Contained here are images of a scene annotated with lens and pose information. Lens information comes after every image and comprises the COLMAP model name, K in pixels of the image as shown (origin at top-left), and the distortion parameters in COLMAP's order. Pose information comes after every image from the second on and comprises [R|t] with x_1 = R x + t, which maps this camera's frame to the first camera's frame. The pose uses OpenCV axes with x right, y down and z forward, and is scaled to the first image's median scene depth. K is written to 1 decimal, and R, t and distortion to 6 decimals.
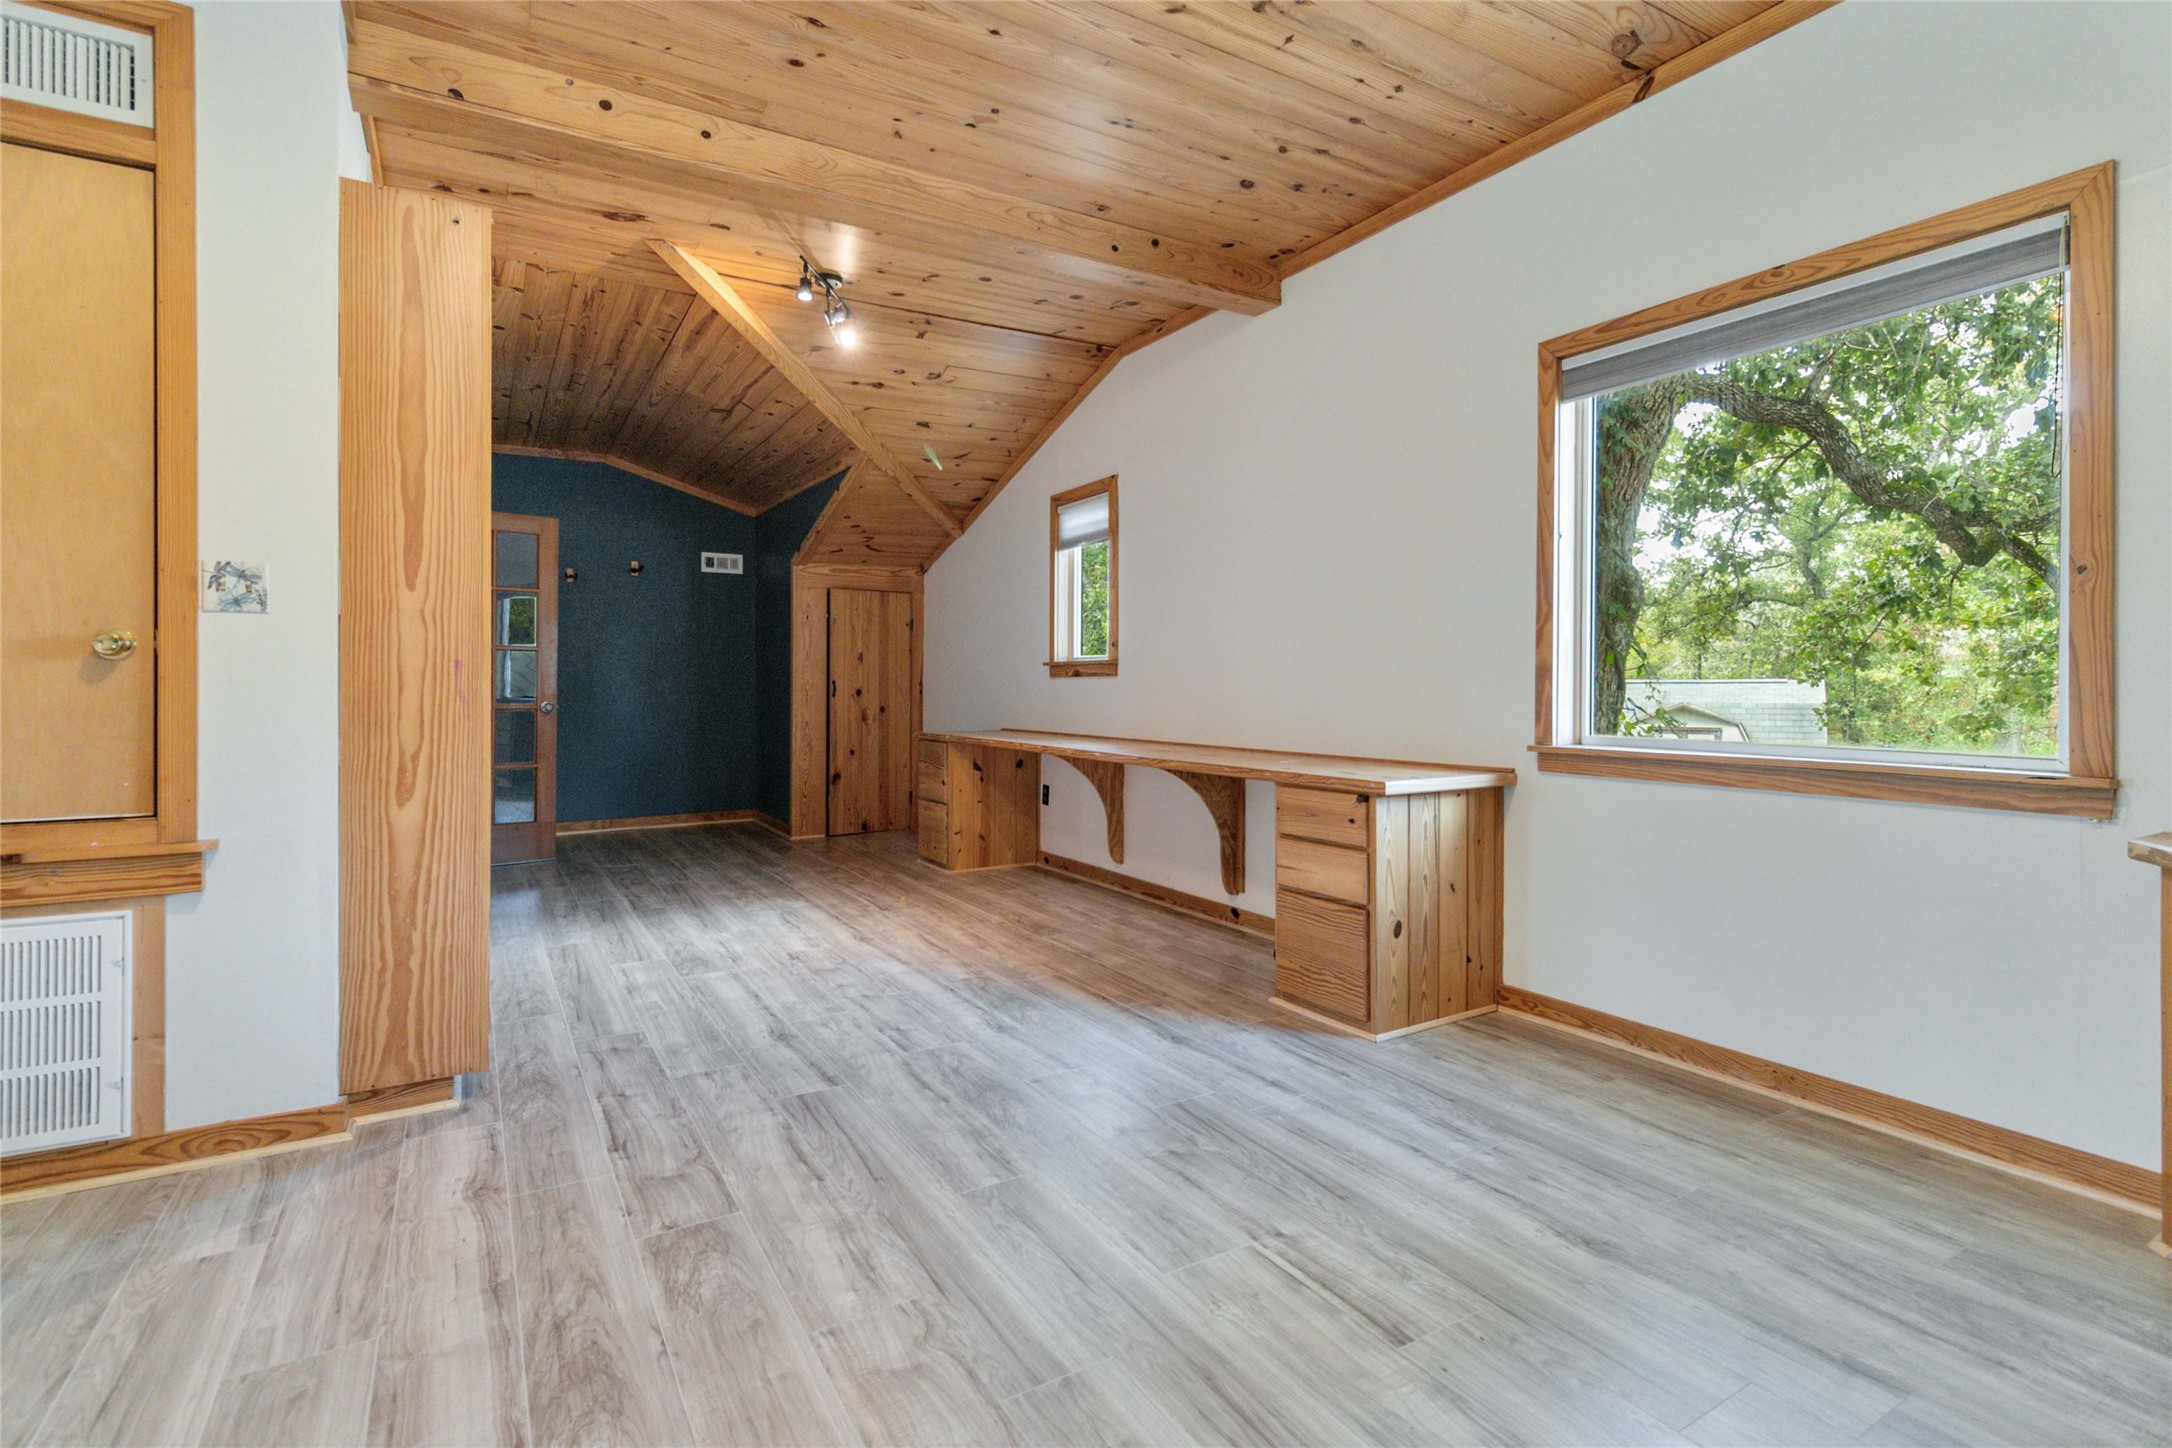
lens RADIAL K [[1032.8, 0, 1098.9], [0, 1032.8, 692.1], [0, 0, 1]] dist [0.000565, 0.001668]
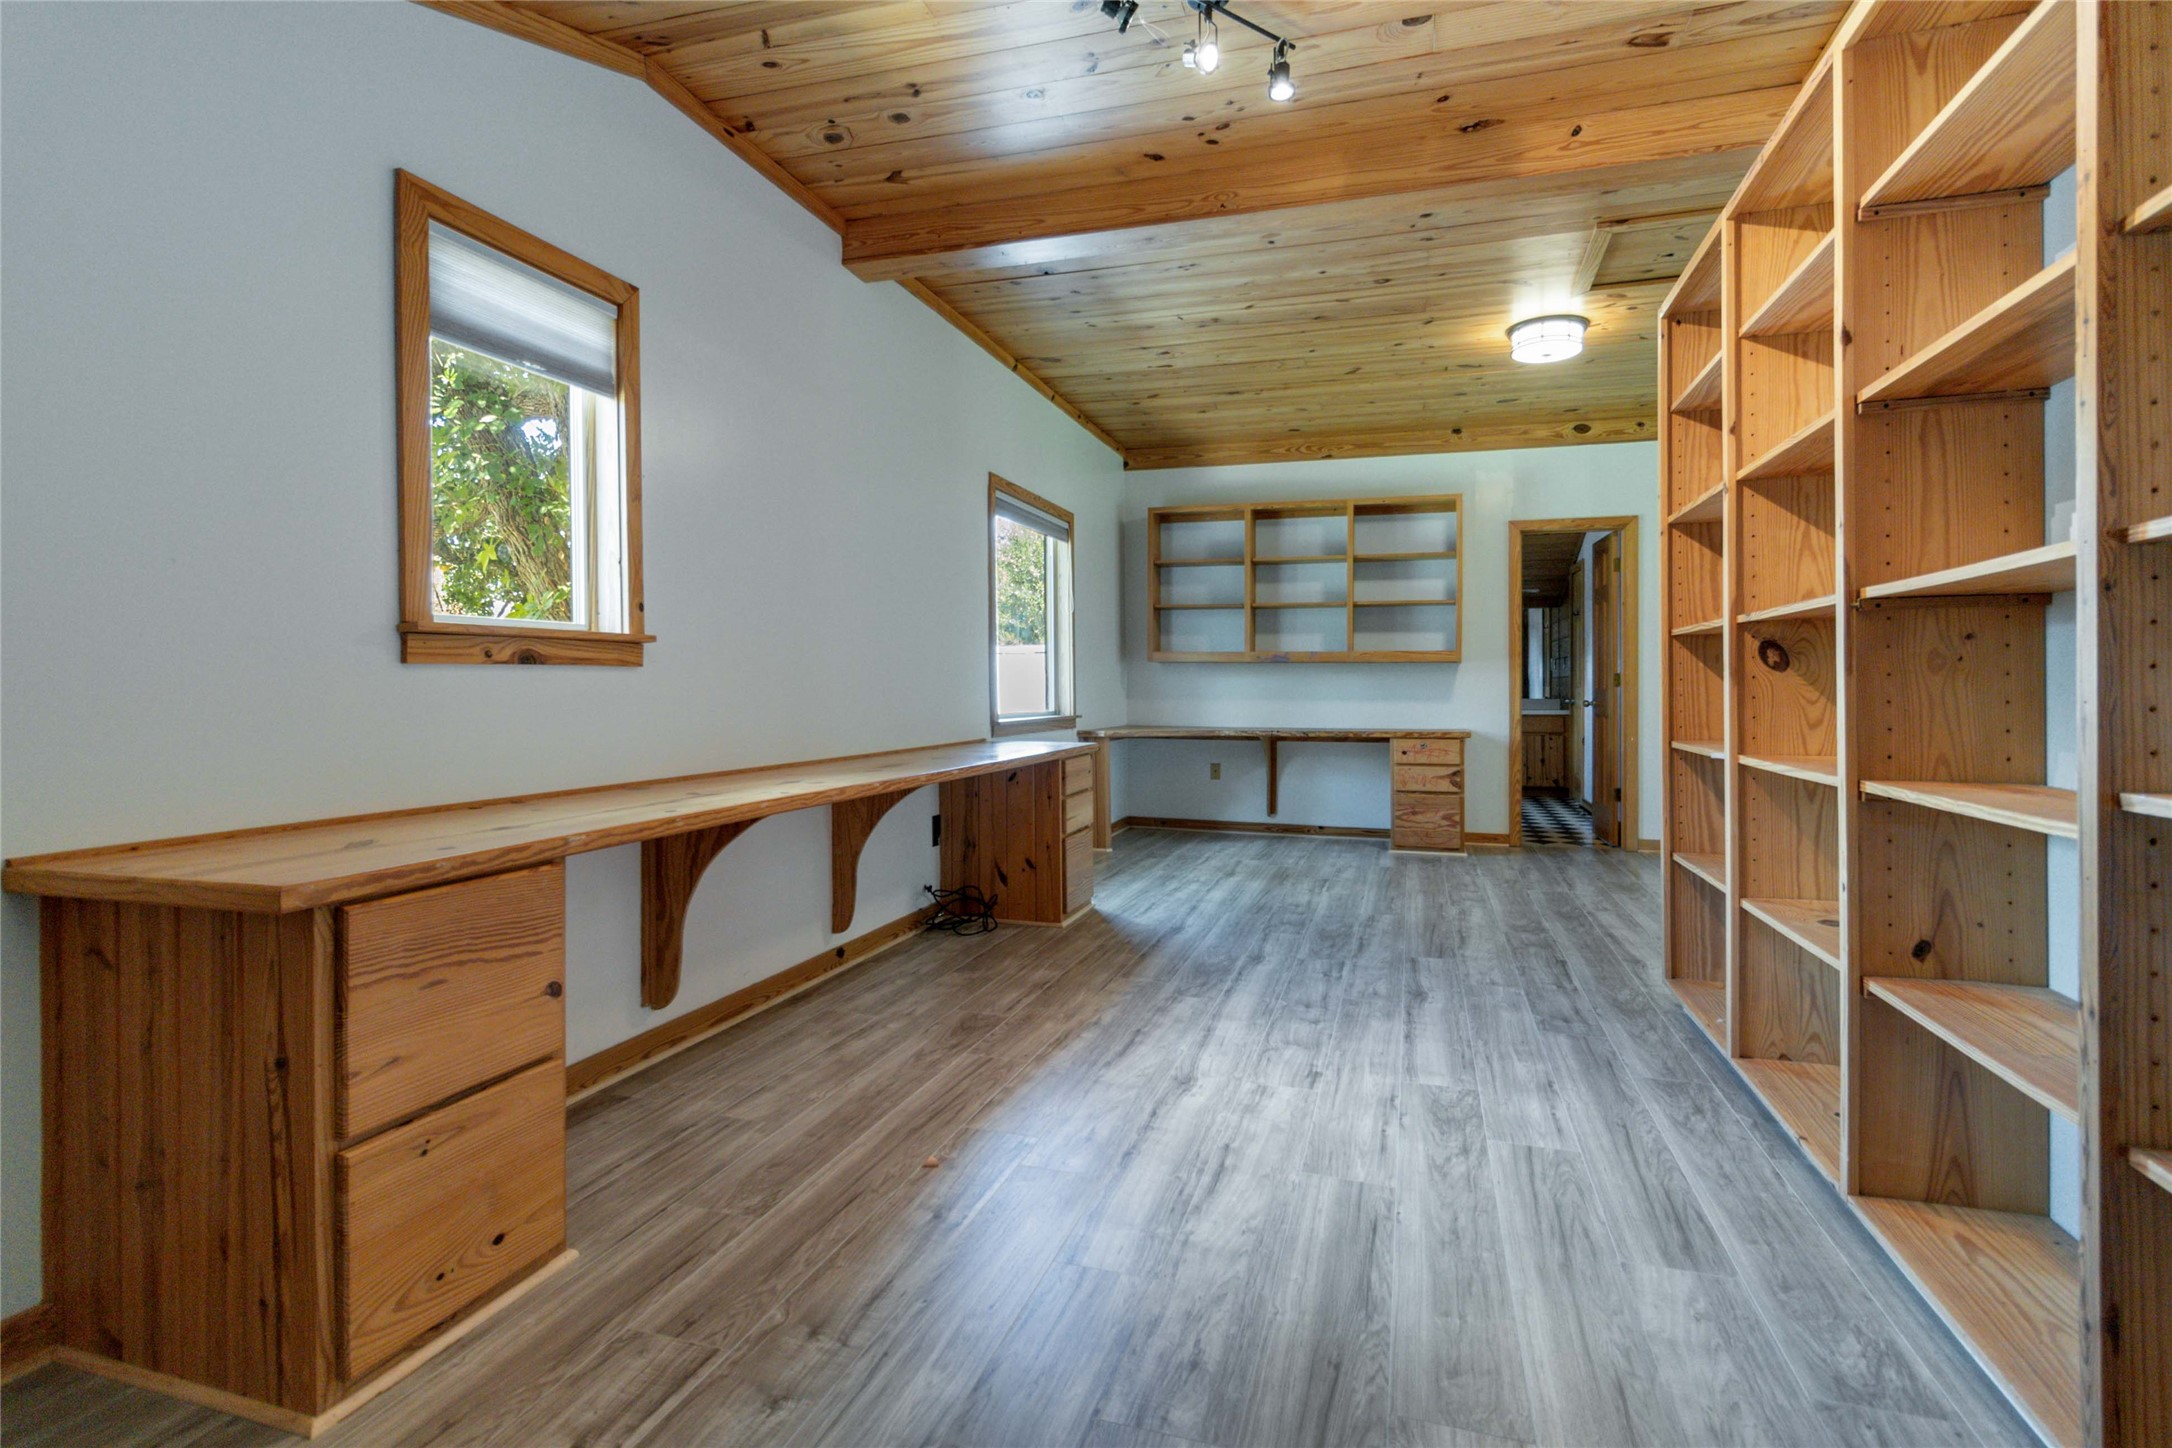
lens RADIAL K [[1032.8, 0, 1099.8], [0, 1032.8, 689.7], [0, 0, 1]] dist [0.000565, 0.001668]
pose [[-0.663772, 0.000490, 0.747935, -1.026712], [0.007504, 0.999954, 0.006004, -0.009421], [-0.747898, 0.009598, -0.663745, 2.238684]]
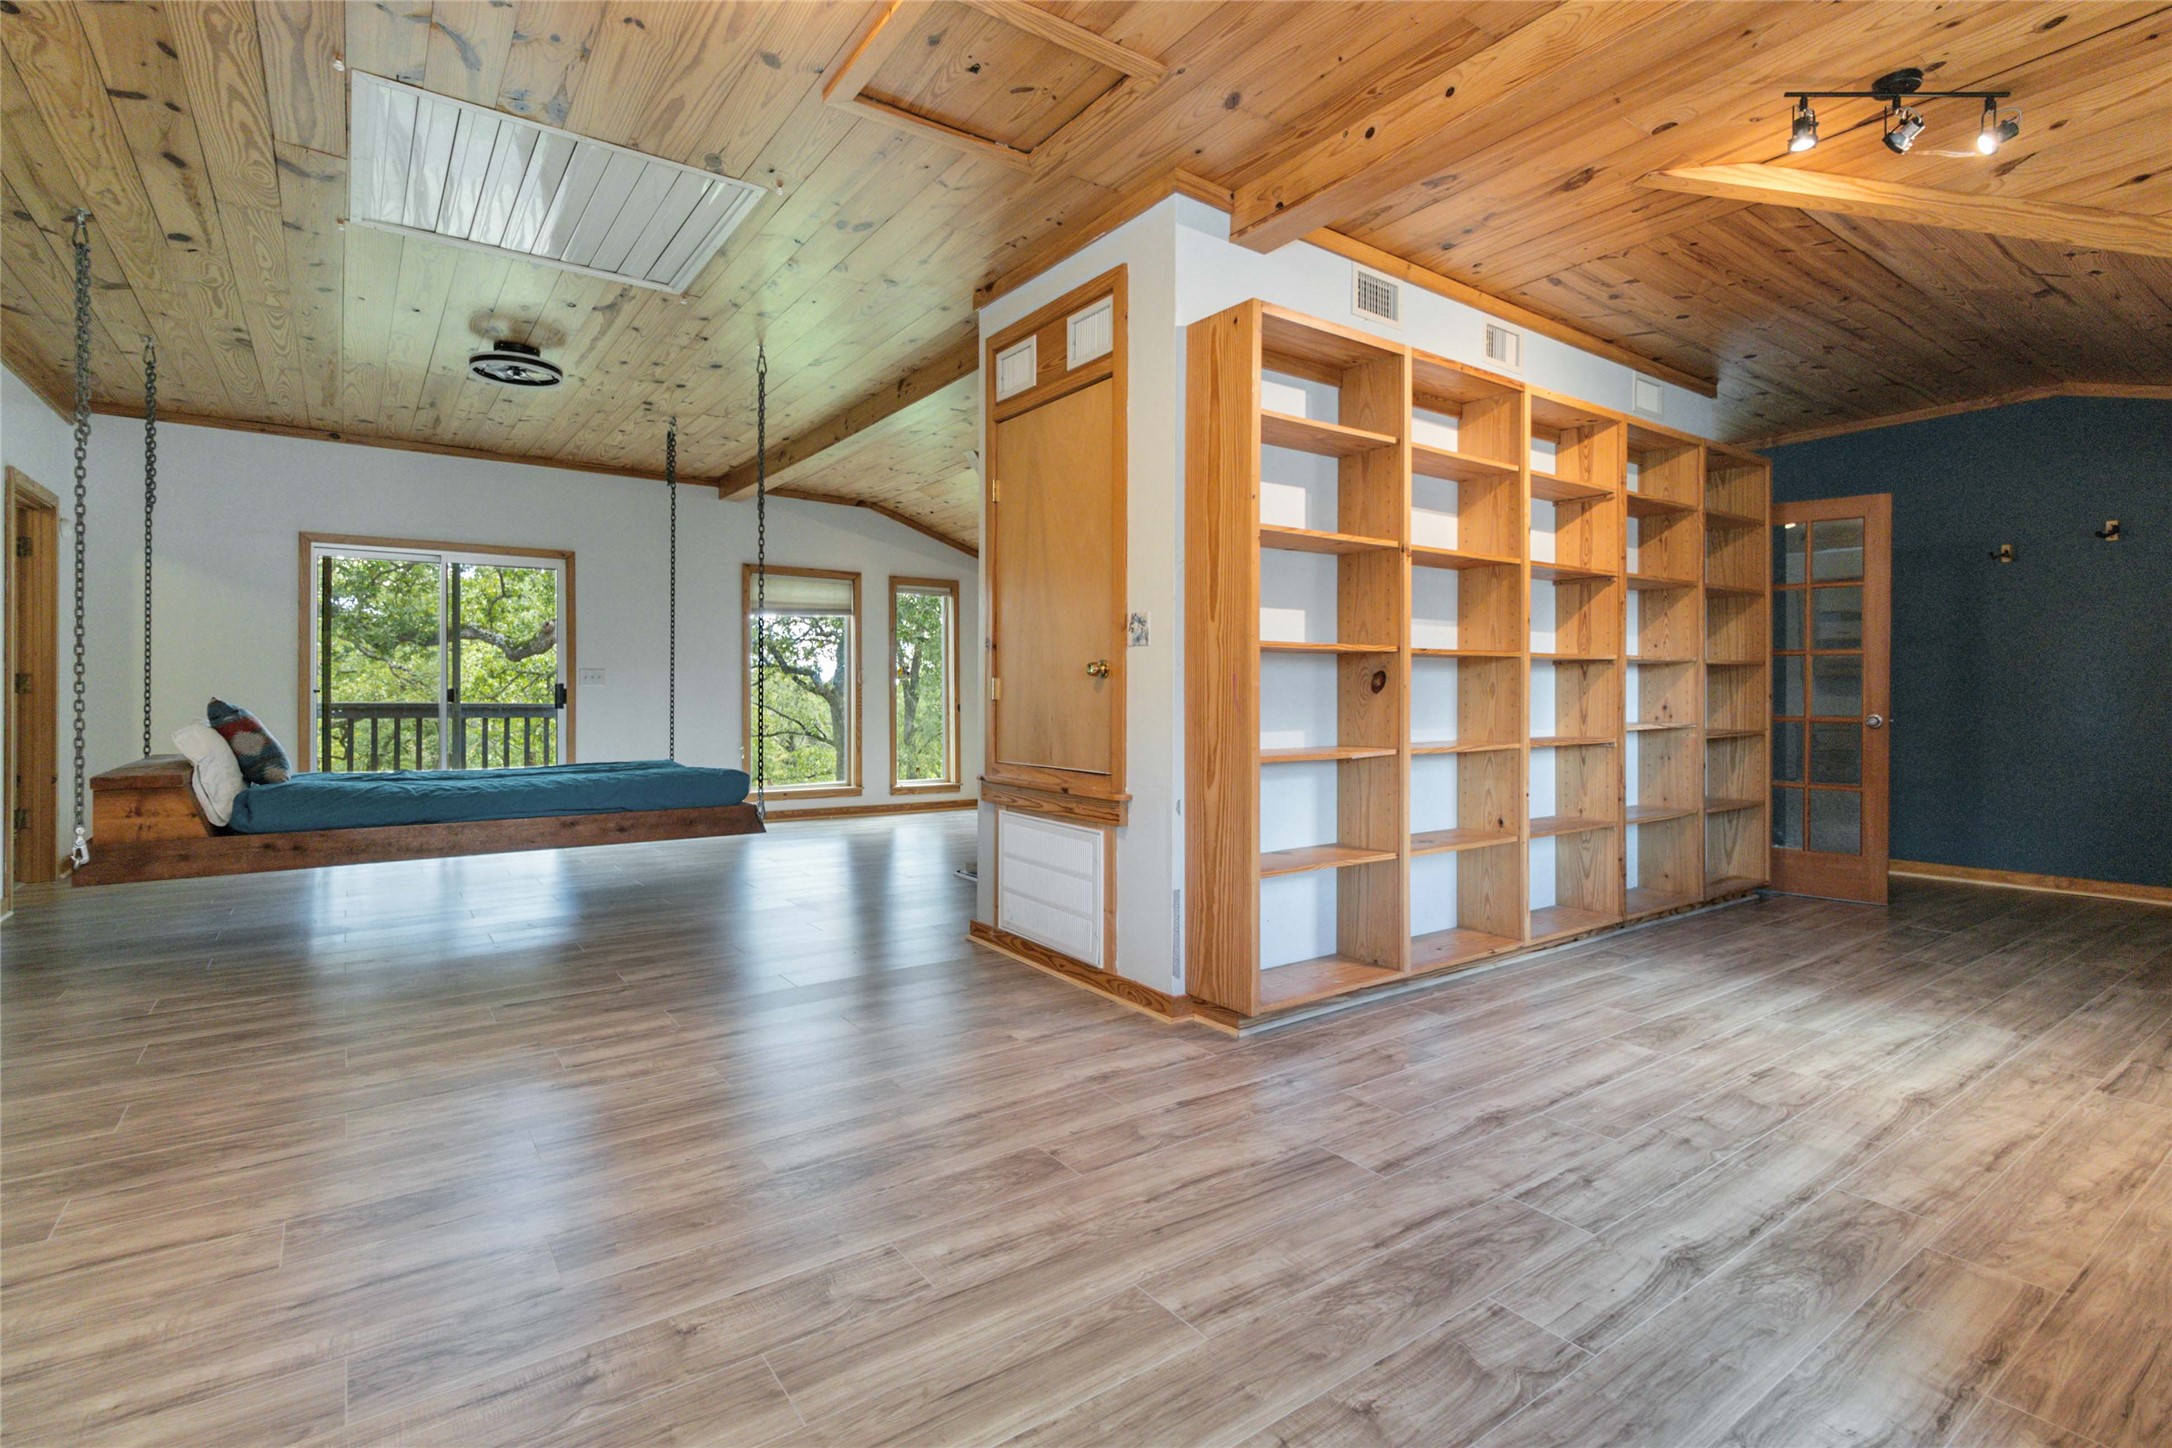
lens RADIAL K [[1032.8, 0, 1099.5], [0, 1032.8, 687.5], [0, 0, 1]] dist [0.000565, 0.001668]
pose [[0.081153, -0.001357, -0.996701, 0.555248], [-0.008265, 0.999964, -0.002034, -0.010648], [0.996667, 0.008403, 0.081139, 0.684376]]
